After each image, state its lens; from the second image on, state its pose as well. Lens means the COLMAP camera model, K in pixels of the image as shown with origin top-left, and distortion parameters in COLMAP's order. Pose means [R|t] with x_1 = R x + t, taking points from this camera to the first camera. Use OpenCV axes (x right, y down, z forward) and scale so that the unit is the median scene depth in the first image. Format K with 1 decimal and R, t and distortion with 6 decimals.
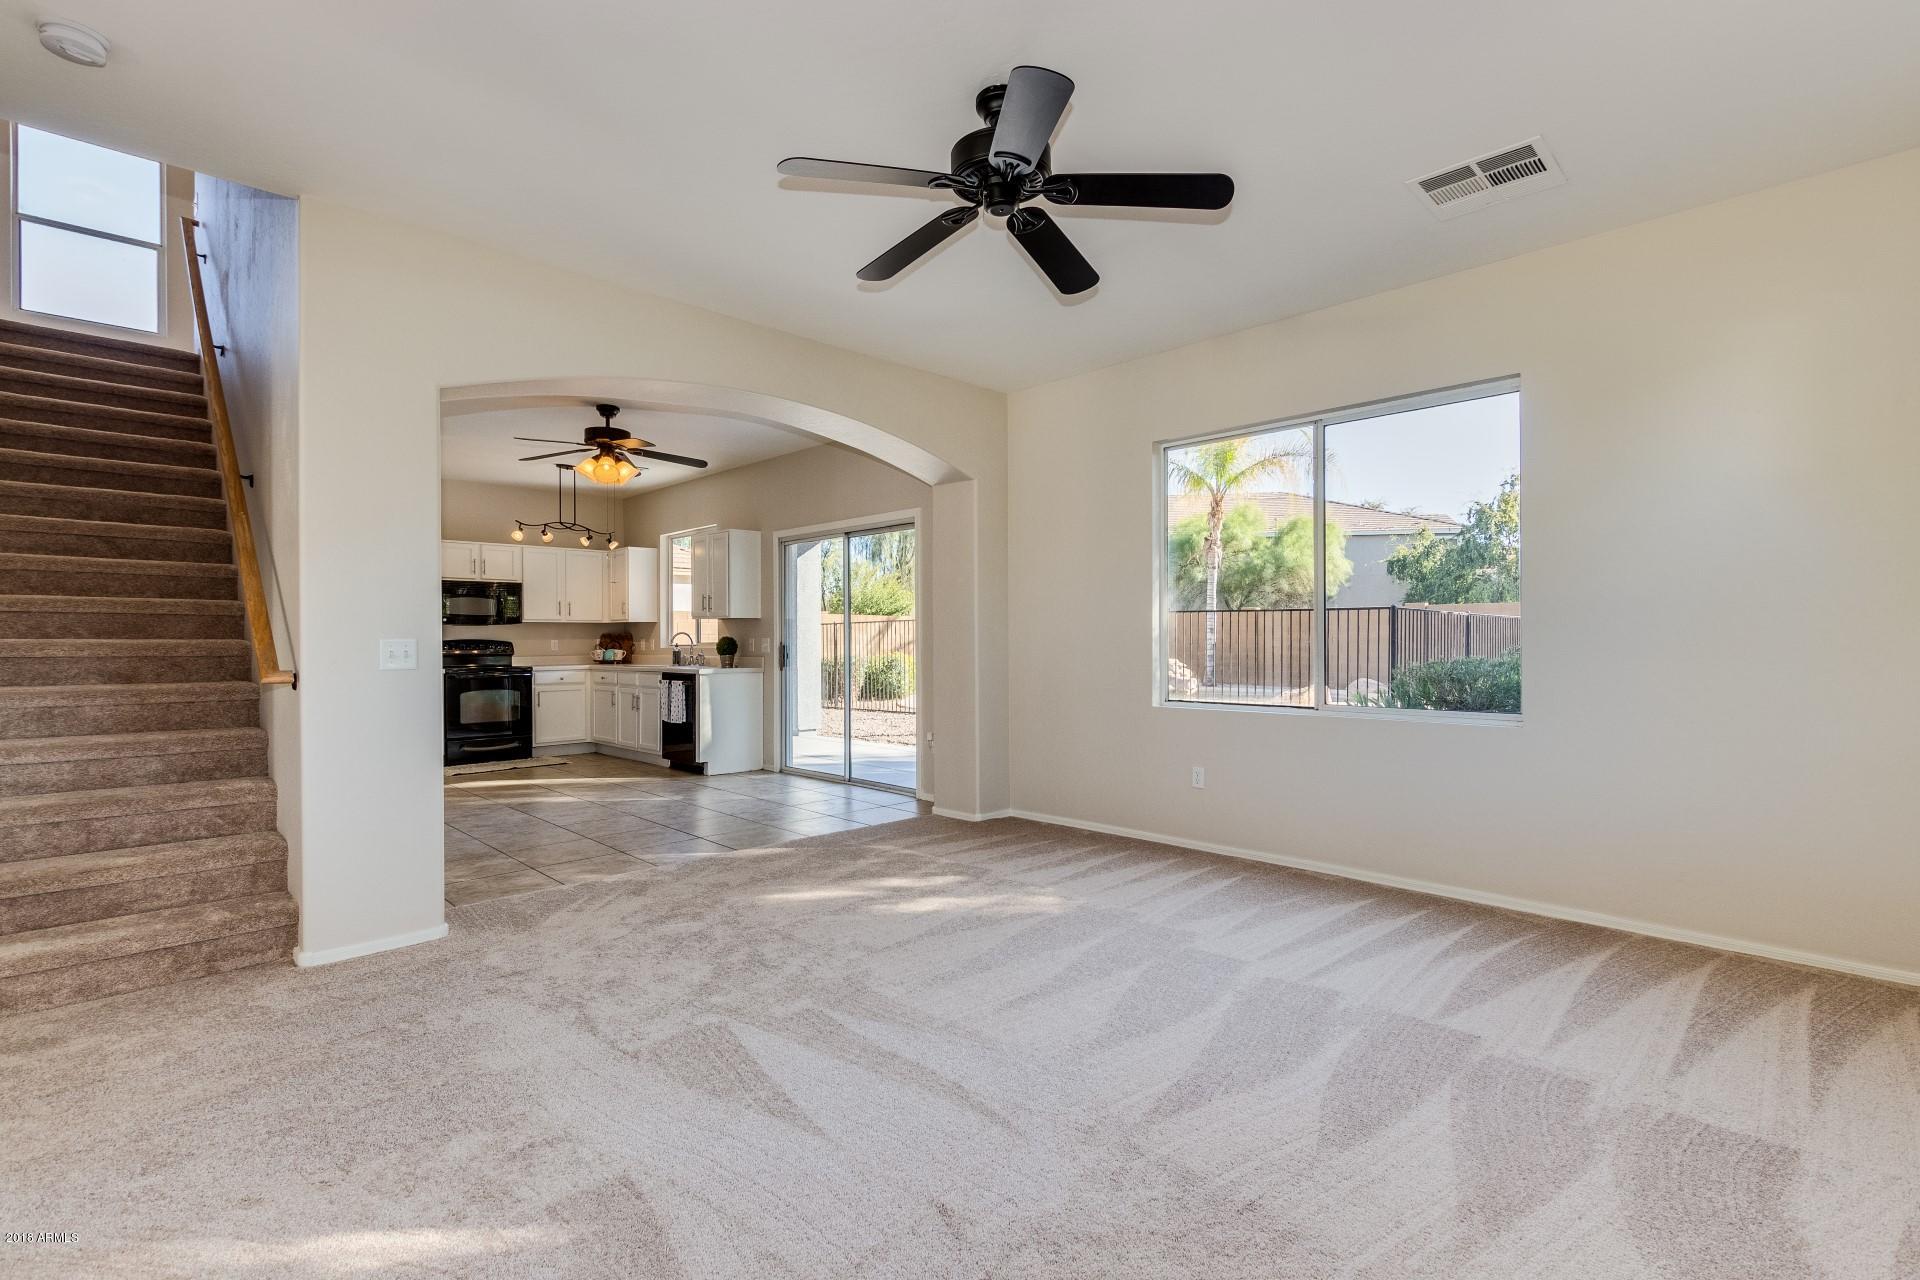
lens RADIAL K [[888.3, 0, 948.2], [0, 888.3, 637.9], [0, 0, 1]] dist [0.005121, -0.001826]
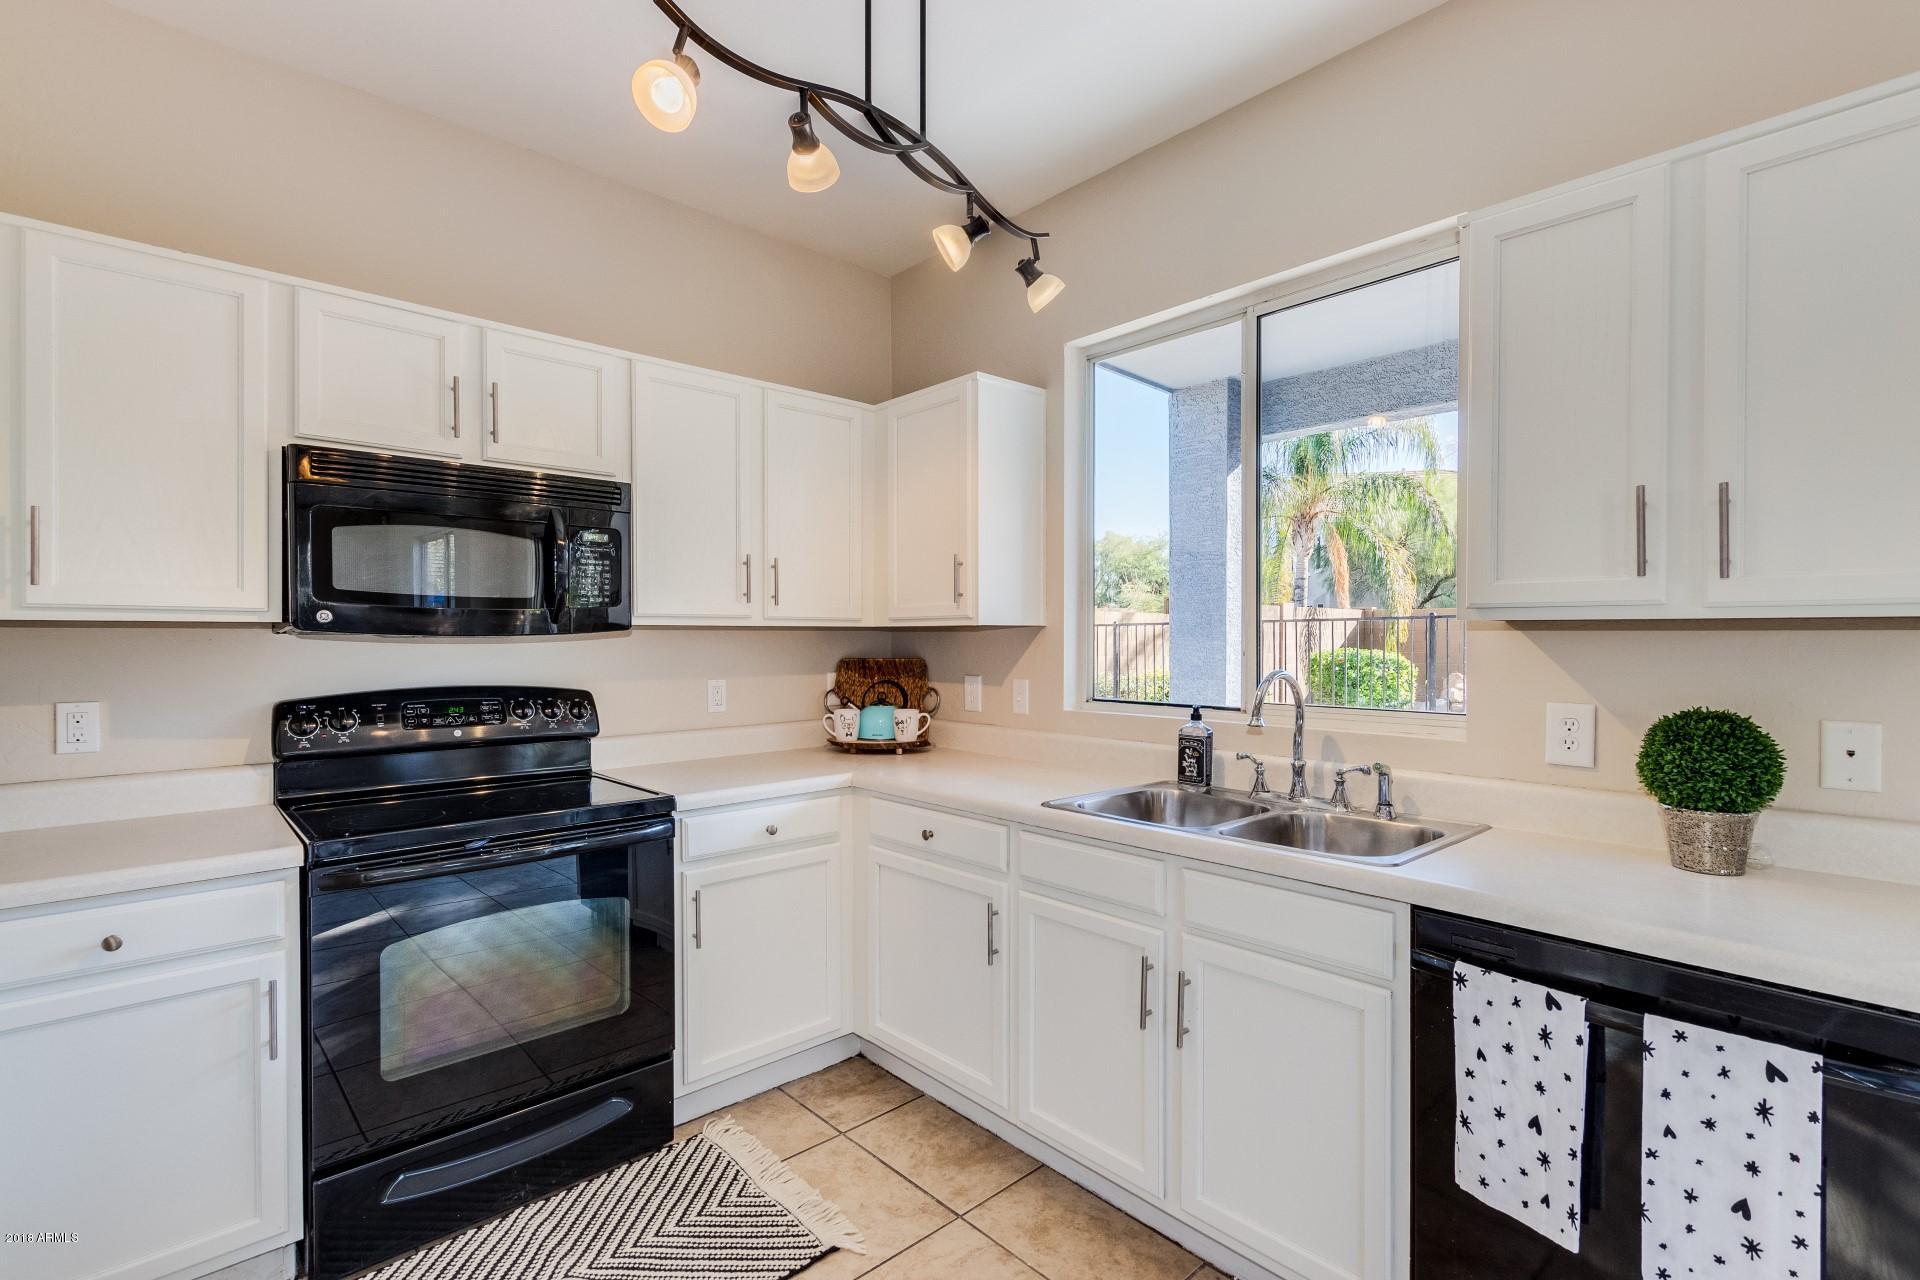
lens RADIAL K [[888.3, 0, 958.8], [0, 888.3, 645.0], [0, 0, 1]] dist [0.005121, -0.001826]
pose [[0.999651, 0.006376, -0.025637, -0.367484], [-0.006075, 0.999912, 0.011786, -0.015404], [0.025710, -0.011626, 0.999602, 0.722023]]
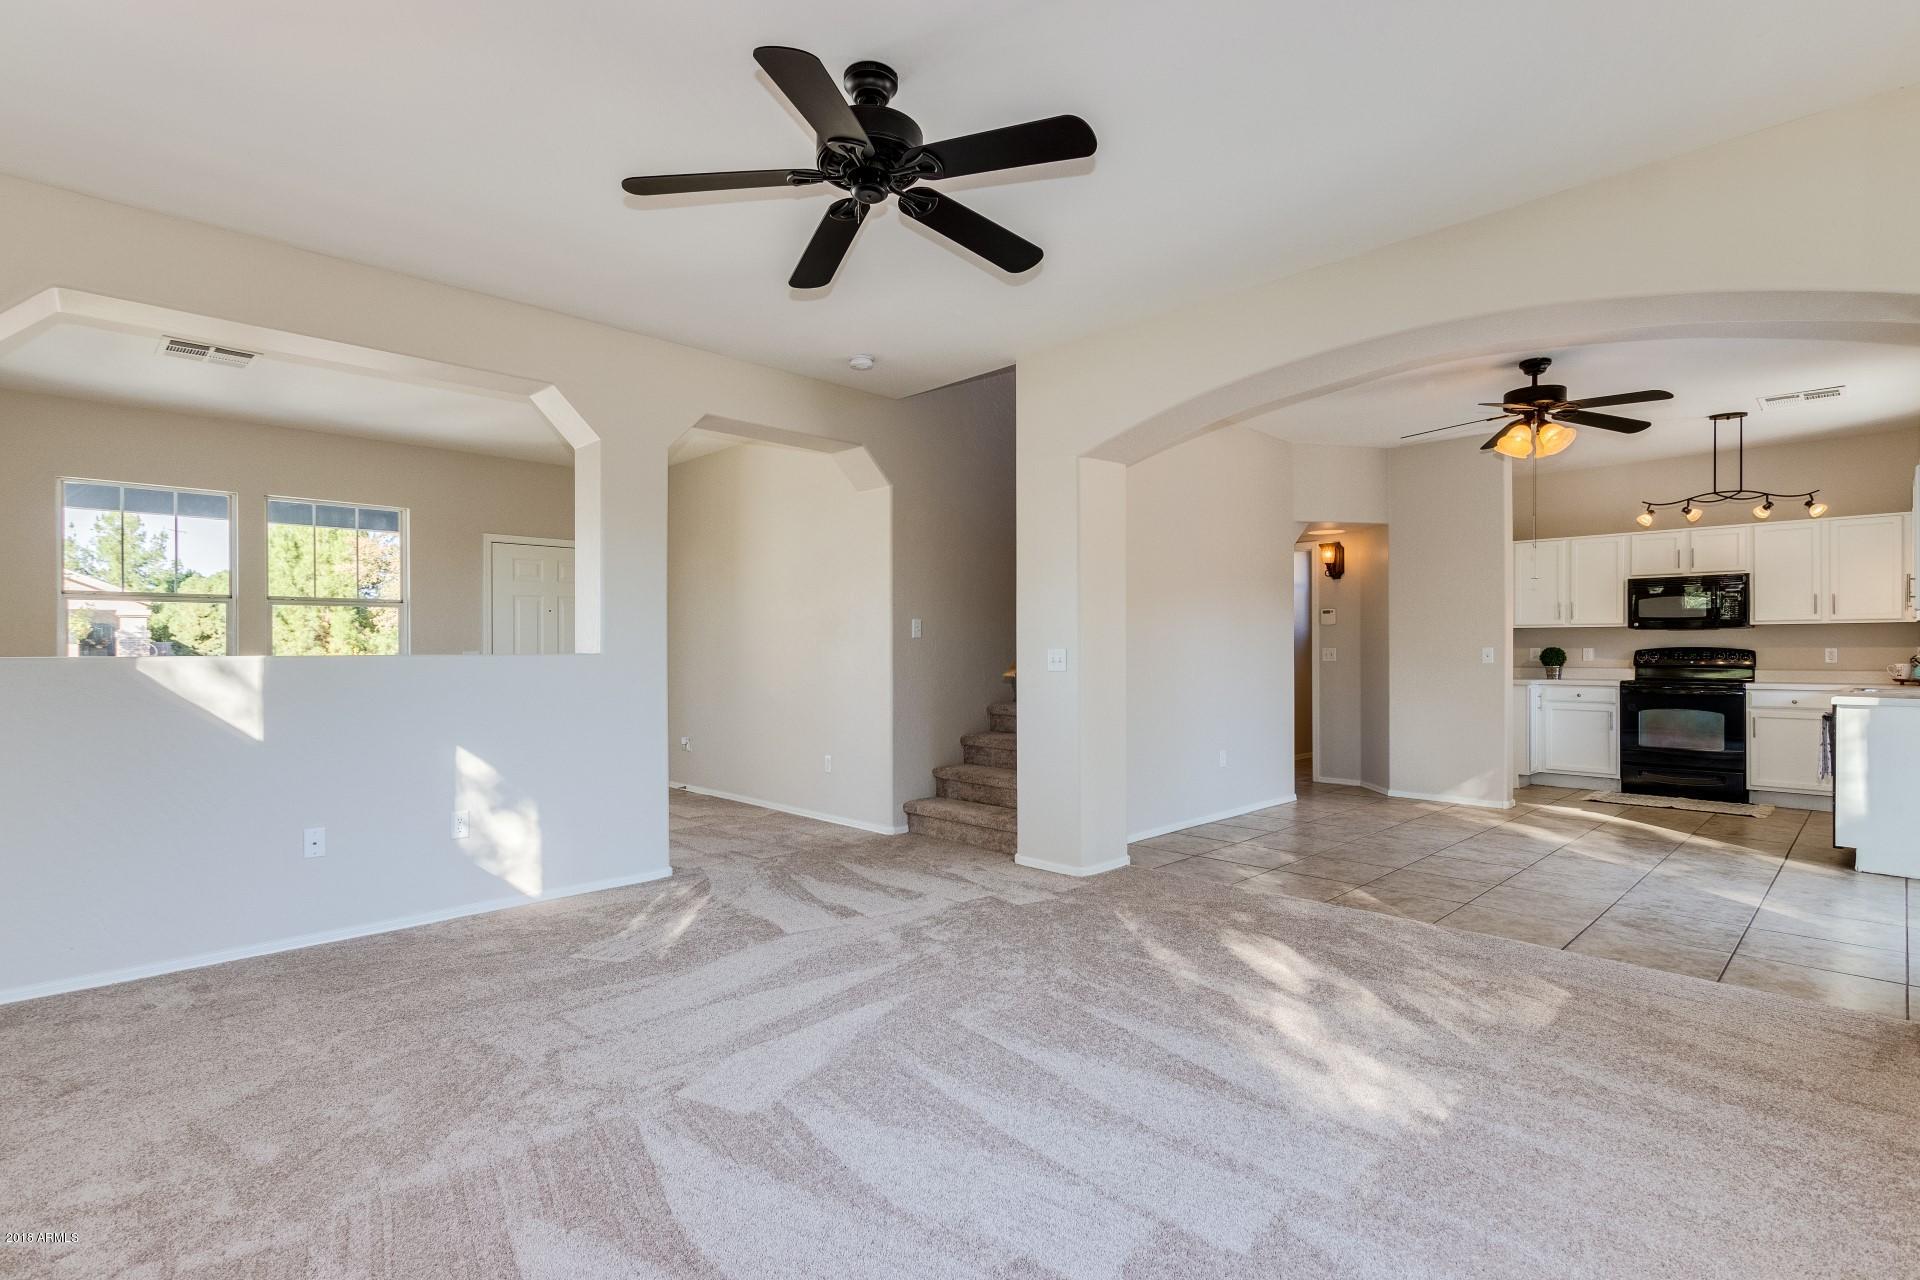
lens RADIAL K [[921.1, 0, 954.4], [0, 921.1, 651.9], [0, 0, 1]] dist [0.004639, -0.000171]
pose [[0.004342, 0.009641, -0.999944, 0.308742], [0.002015, 0.999951, 0.009650, -0.003380], [0.999989, -0.002057, 0.004322, 0.313838]]
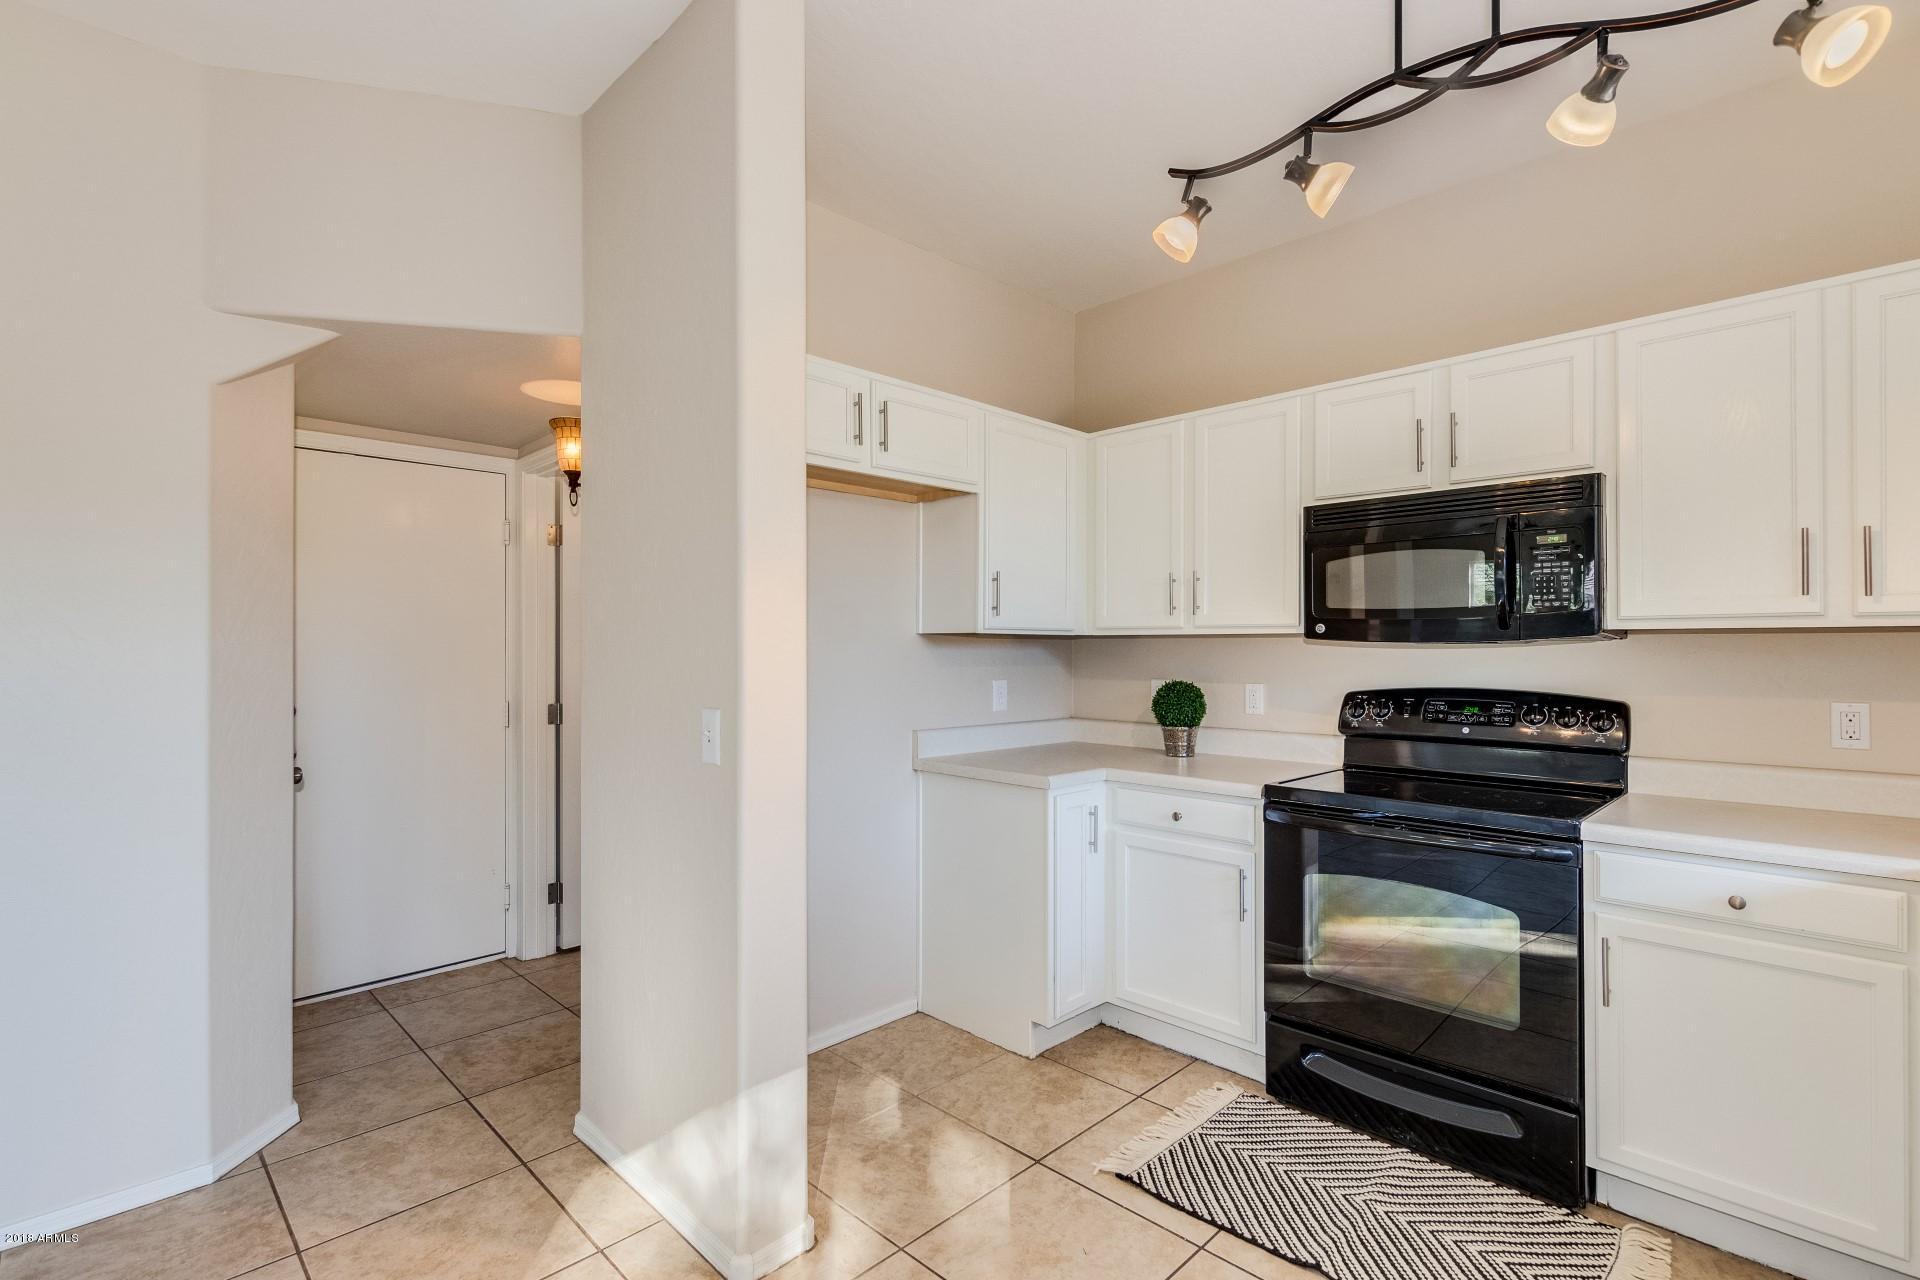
lens RADIAL K [[888.3, 0, 961.2], [0, 888.3, 644.1], [0, 0, 1]] dist [0.005121, -0.001826]
pose [[0.017765, 0.005427, -0.999827, -0.231512], [0.003692, 0.999978, 0.005493, -0.015747], [0.999835, -0.003789, 0.017744, 0.812141]]
